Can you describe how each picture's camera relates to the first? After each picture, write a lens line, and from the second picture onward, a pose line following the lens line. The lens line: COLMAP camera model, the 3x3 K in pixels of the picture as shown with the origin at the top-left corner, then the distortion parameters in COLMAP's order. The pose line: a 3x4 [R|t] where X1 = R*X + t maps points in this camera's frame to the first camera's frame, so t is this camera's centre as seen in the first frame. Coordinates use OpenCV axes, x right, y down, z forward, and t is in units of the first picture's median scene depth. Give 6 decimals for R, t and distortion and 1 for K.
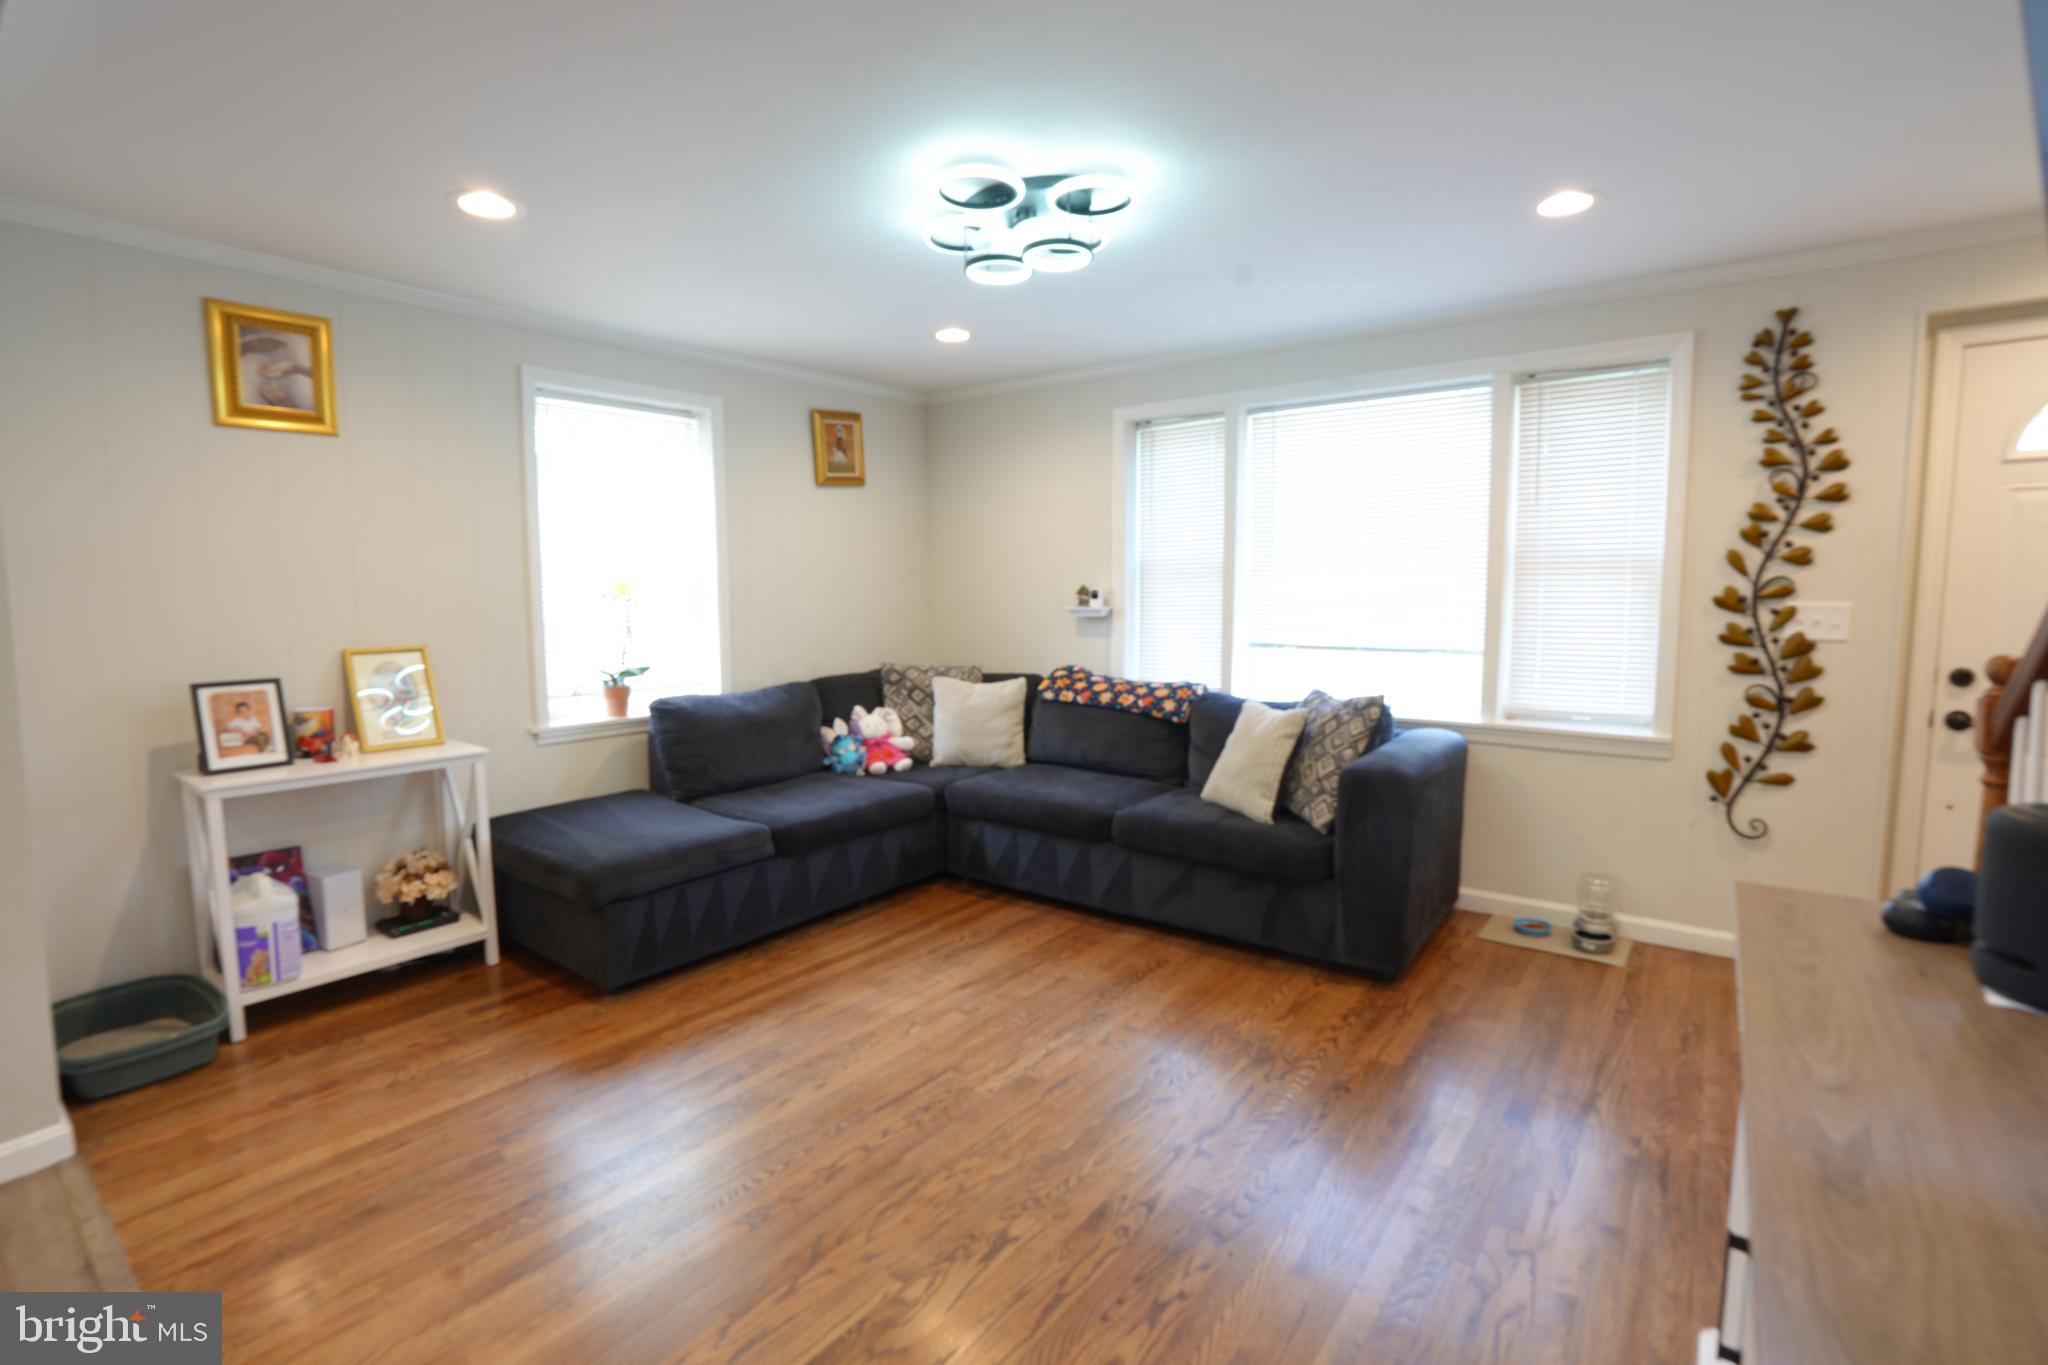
lens RADIAL K [[943.3, 0, 1018.6], [0, 943.3, 677.7], [0, 0, 1]] dist [-0.072336, 0.027381]
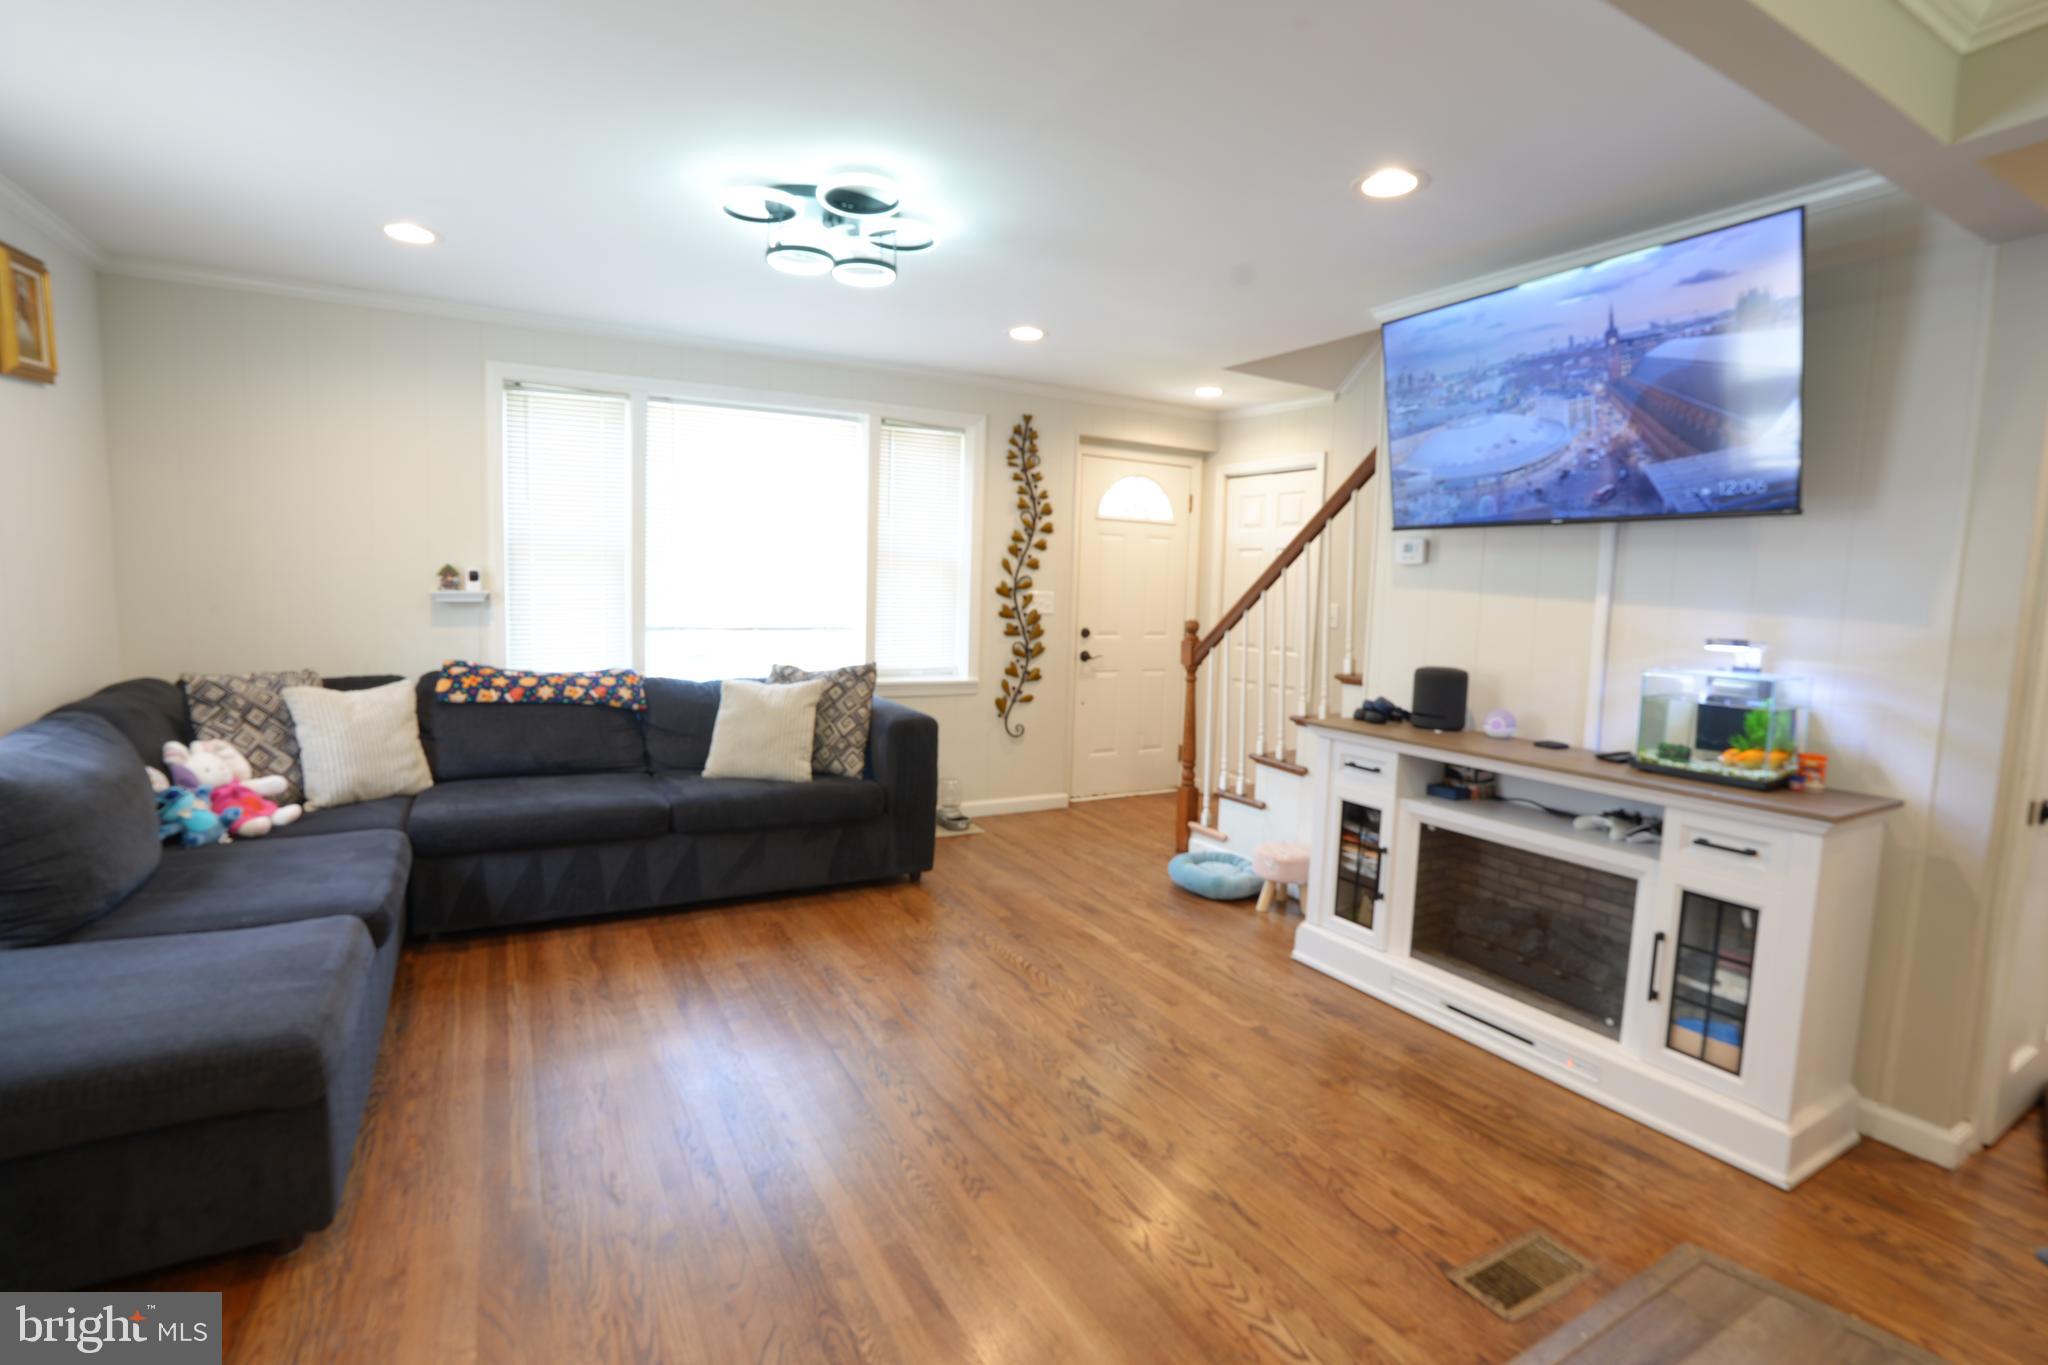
lens RADIAL K [[943.3, 0, 1018.6], [0, 943.3, 677.7], [0, 0, 1]] dist [-0.072336, 0.027381]
pose [[0.395025, -0.074223, 0.915667, -0.700170], [0.056690, 0.996801, 0.056343, -0.022101], [-0.916920, 0.029652, 0.397969, 0.312122]]
